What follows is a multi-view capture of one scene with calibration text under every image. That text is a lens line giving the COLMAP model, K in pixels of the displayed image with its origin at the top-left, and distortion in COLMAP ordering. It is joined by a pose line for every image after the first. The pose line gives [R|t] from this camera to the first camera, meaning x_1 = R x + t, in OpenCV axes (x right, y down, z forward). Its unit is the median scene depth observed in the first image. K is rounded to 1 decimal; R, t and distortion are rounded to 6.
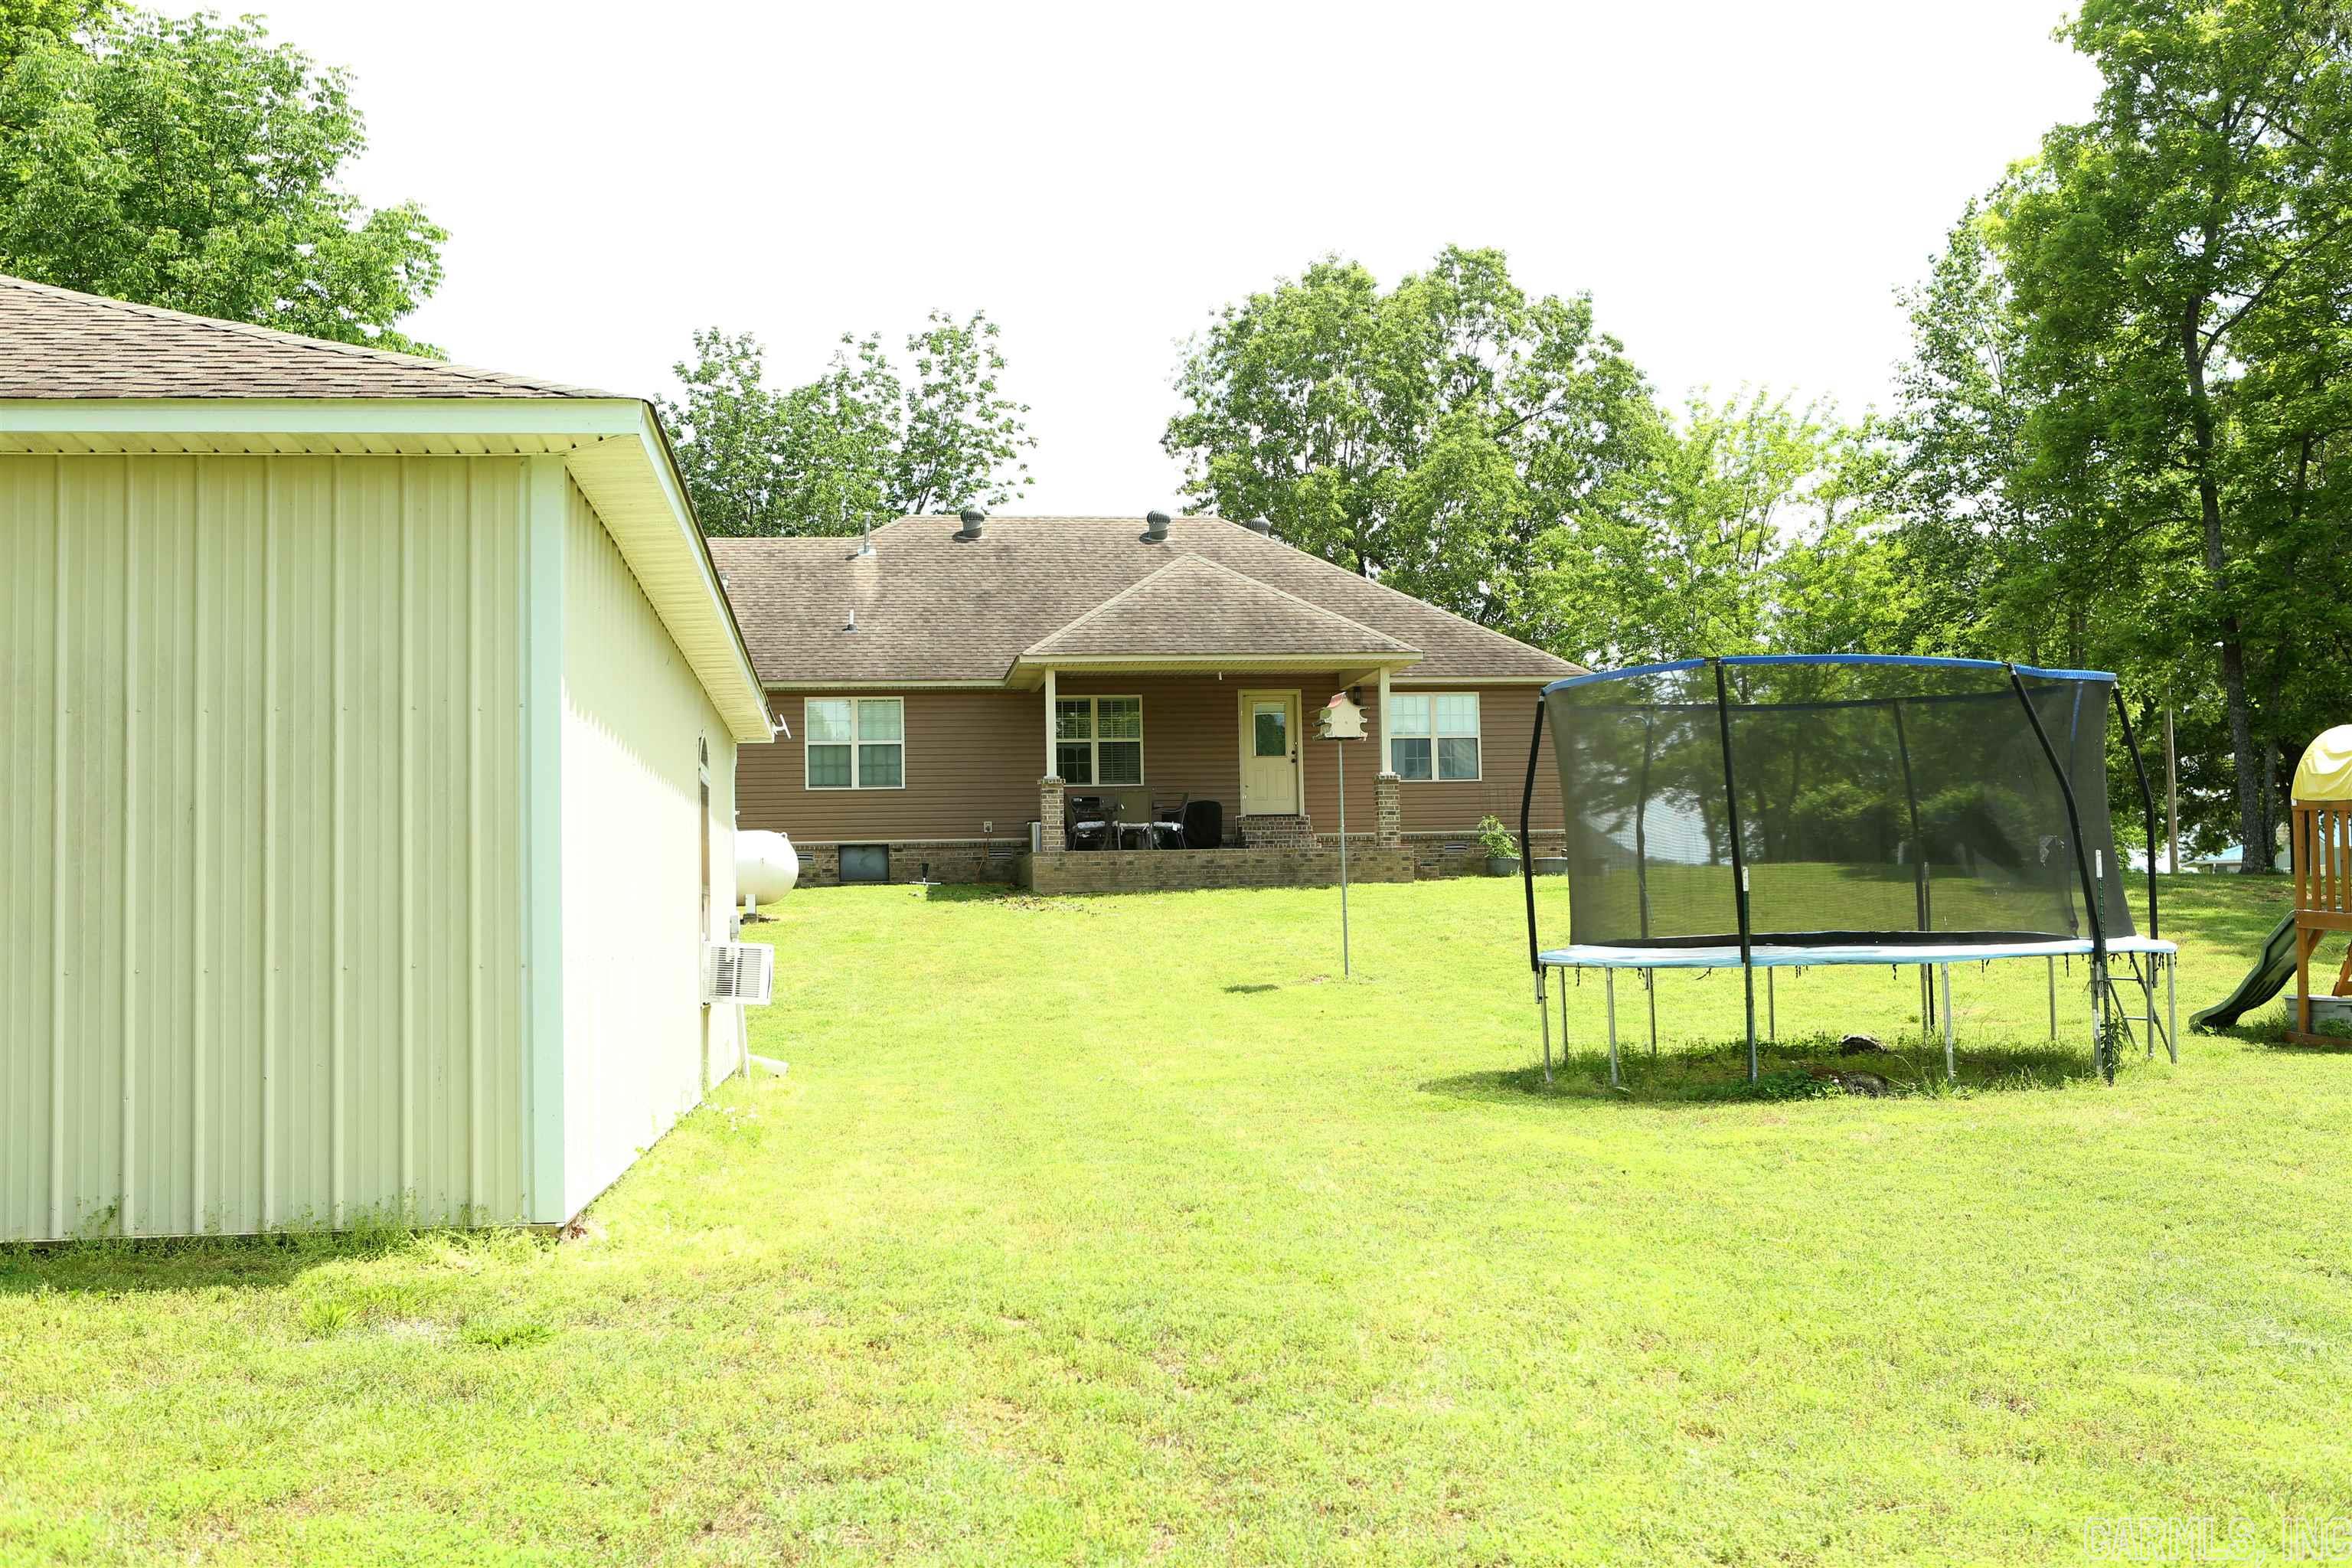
lens RADIAL K [[2392.1, 0, 1176.0], [0, 2392.1, 784.0], [0, 0, 1]] dist [-0.000579, 0.000242]
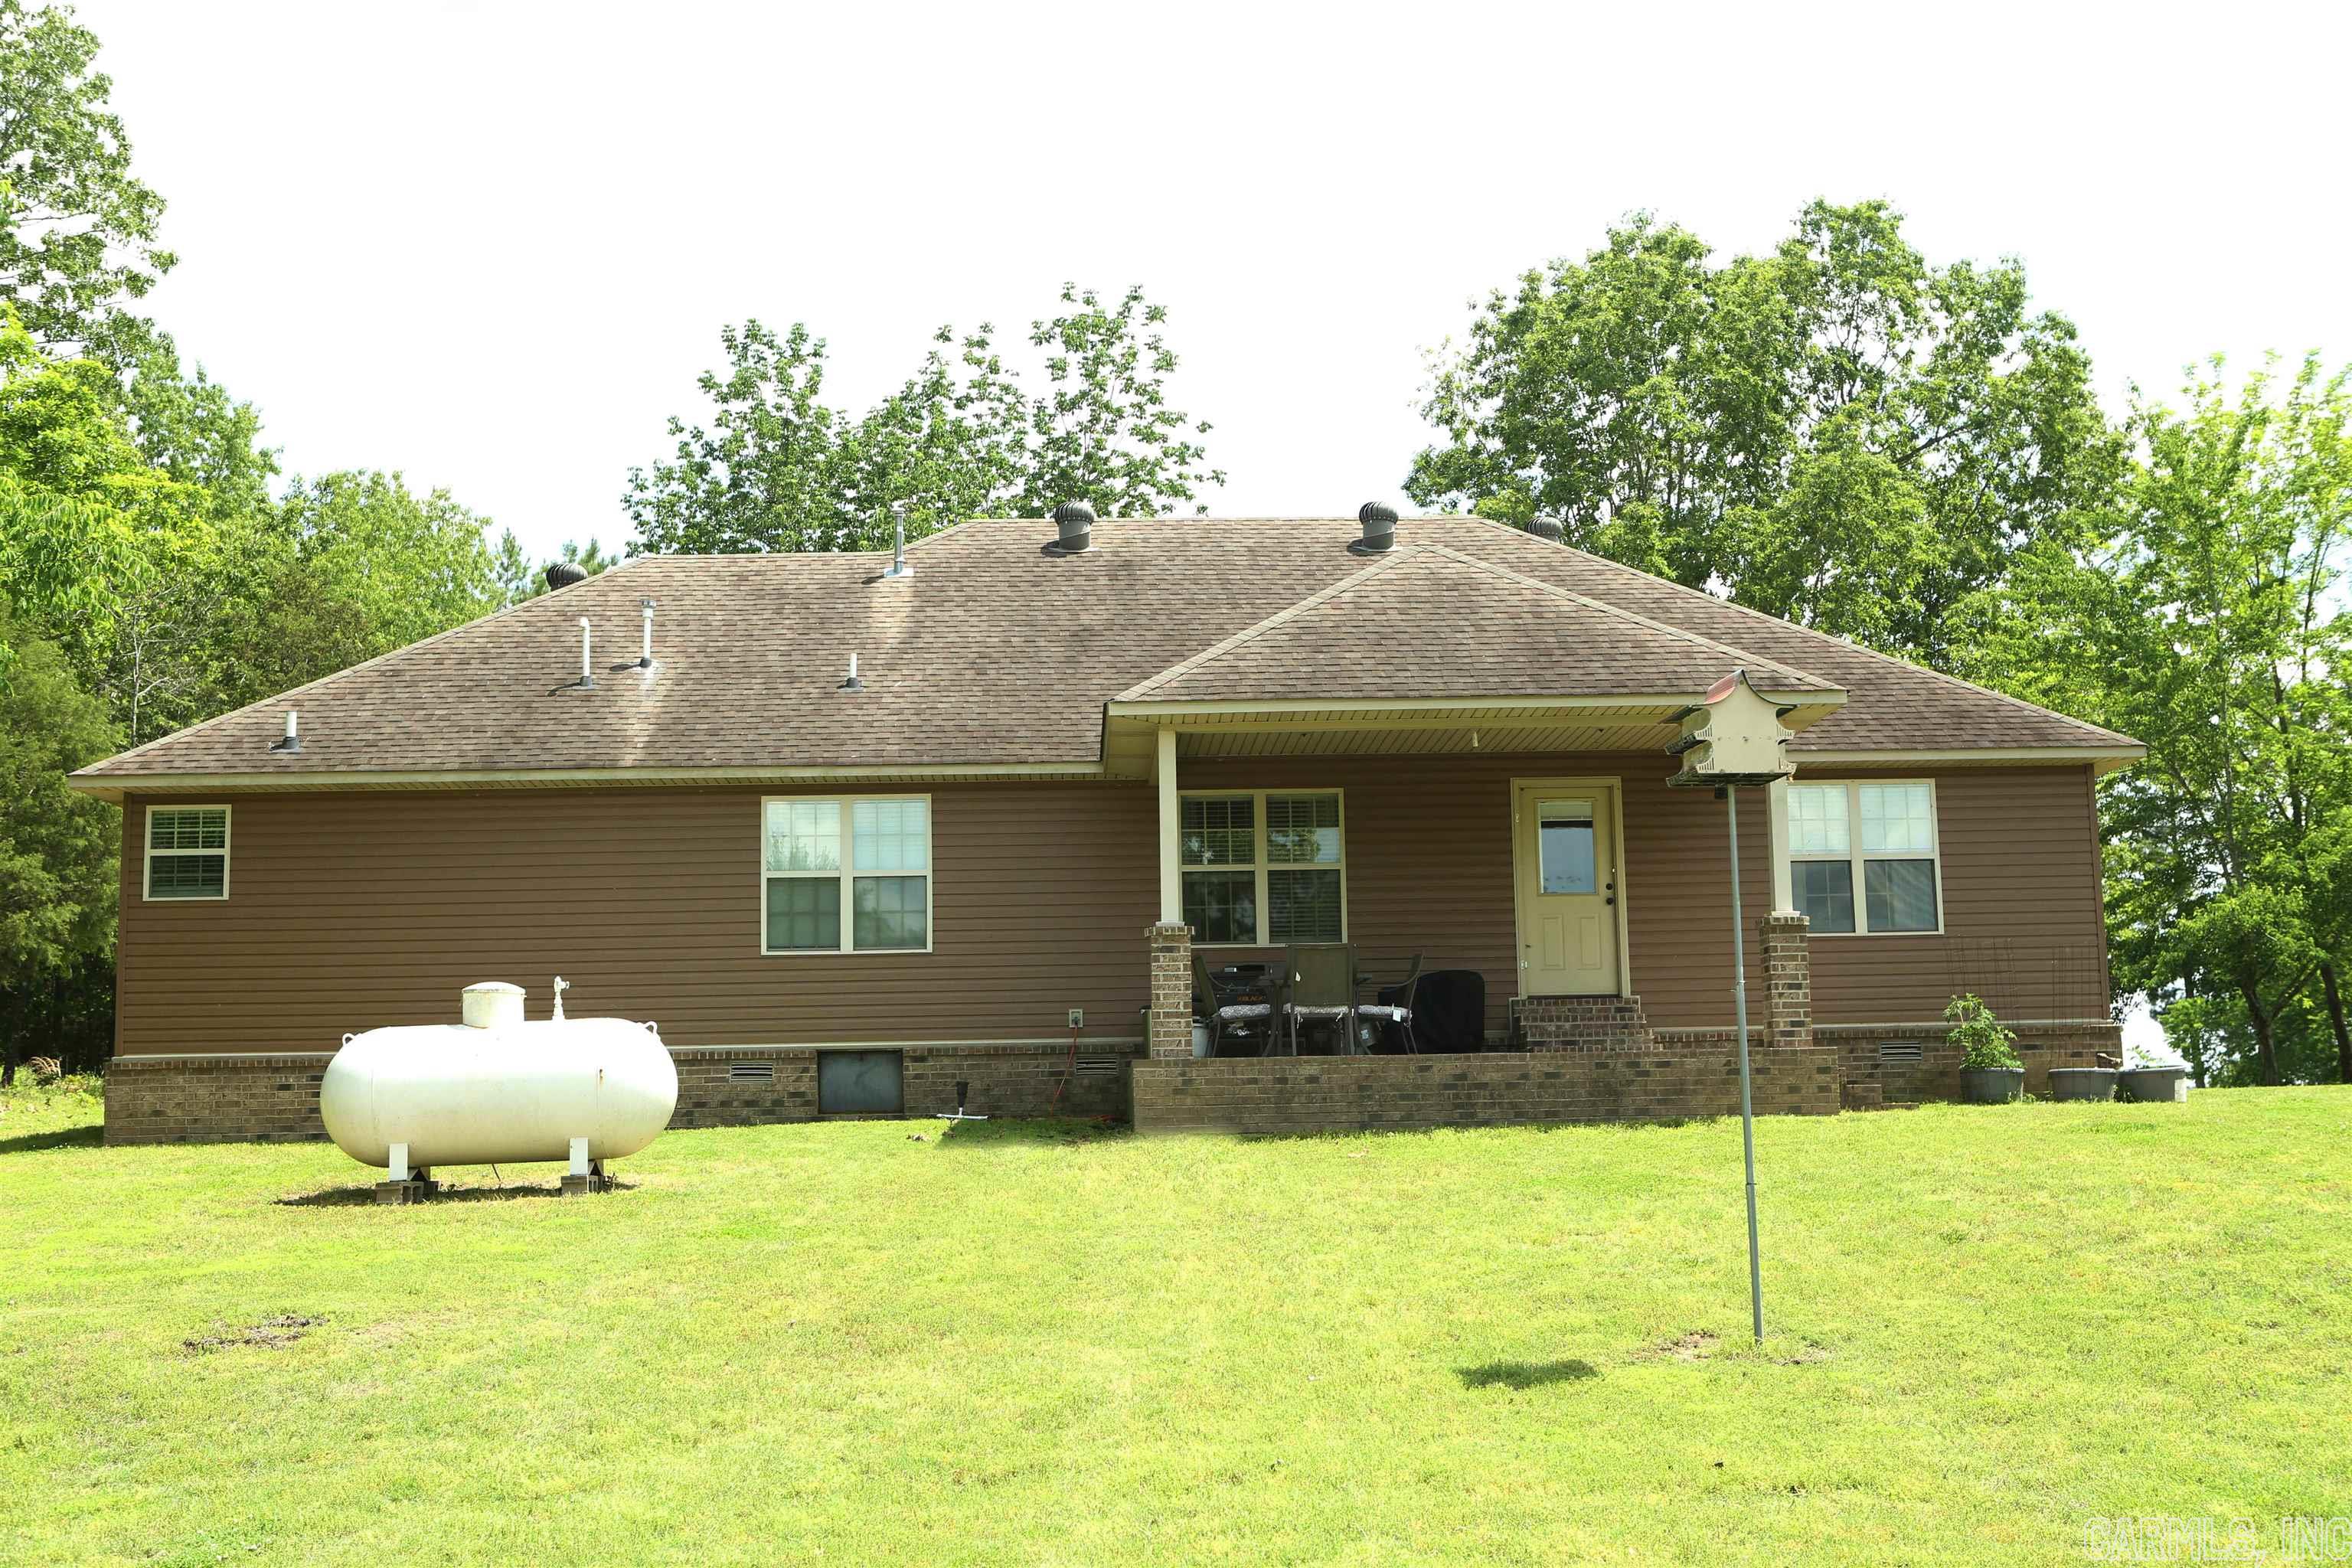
lens RADIAL K [[2936.0, 0, 1176.0], [0, 2936.0, 784.0], [0, 0, 1]] dist [-0.008726, 0.000474]
pose [[0.995728, -0.011778, -0.091577, 0.010032], [0.005315, 0.997498, -0.070493, 0.010875], [0.092178, 0.069705, 0.993300, 0.278067]]
